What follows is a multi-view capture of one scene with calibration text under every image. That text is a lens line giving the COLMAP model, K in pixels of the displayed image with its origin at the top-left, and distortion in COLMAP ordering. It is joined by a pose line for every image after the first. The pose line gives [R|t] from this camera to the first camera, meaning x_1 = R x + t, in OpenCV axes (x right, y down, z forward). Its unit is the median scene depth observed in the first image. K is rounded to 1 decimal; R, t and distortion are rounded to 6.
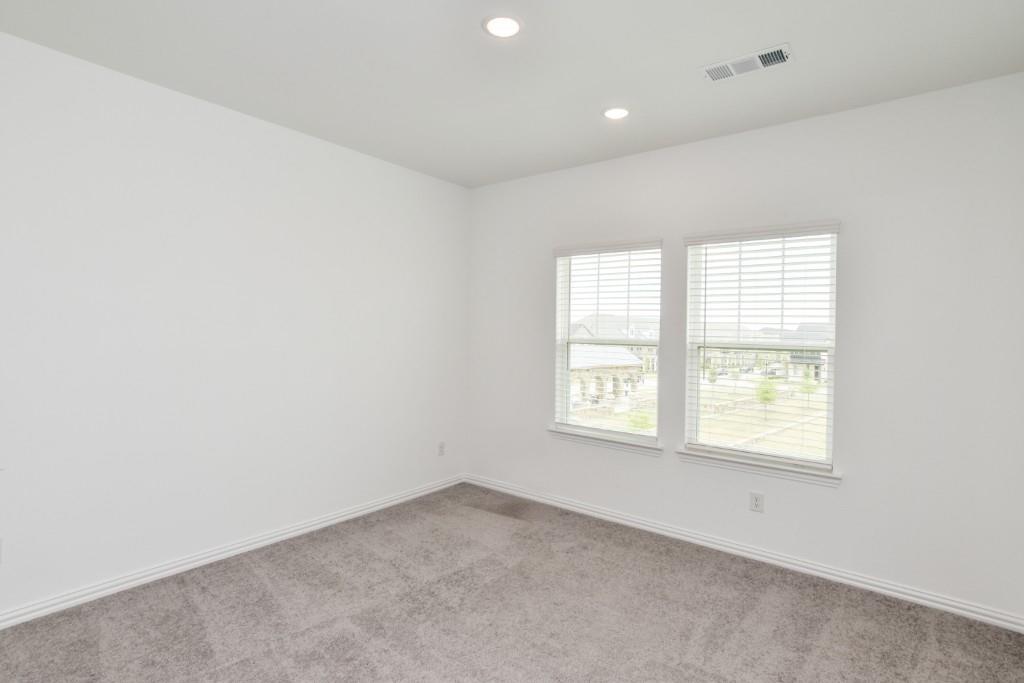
lens RADIAL K [[500.4, 0, 513.4], [0, 500.4, 341.2], [0, 0, 1]] dist [-0.012493, 0.005639]
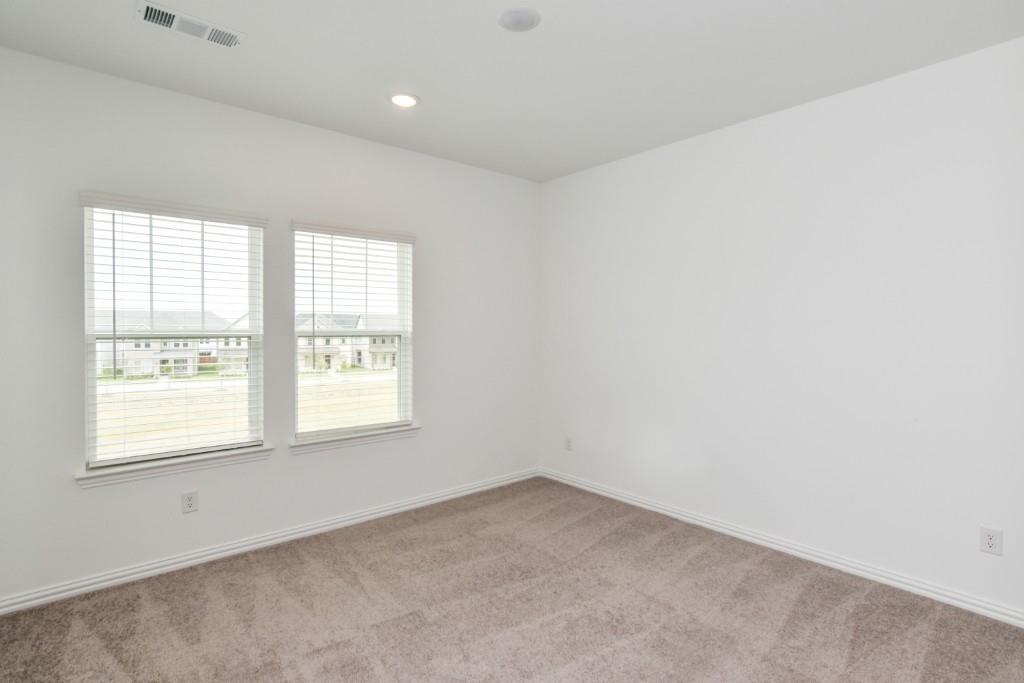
lens RADIAL K [[500.4, 0, 504.8], [0, 500.4, 333.7], [0, 0, 1]] dist [-0.012493, 0.005639]
pose [[0.263584, -0.031482, 0.964123, -0.430869], [0.014270, 0.999485, 0.028735, -0.014857], [-0.964531, 0.006184, 0.263898, 0.334015]]
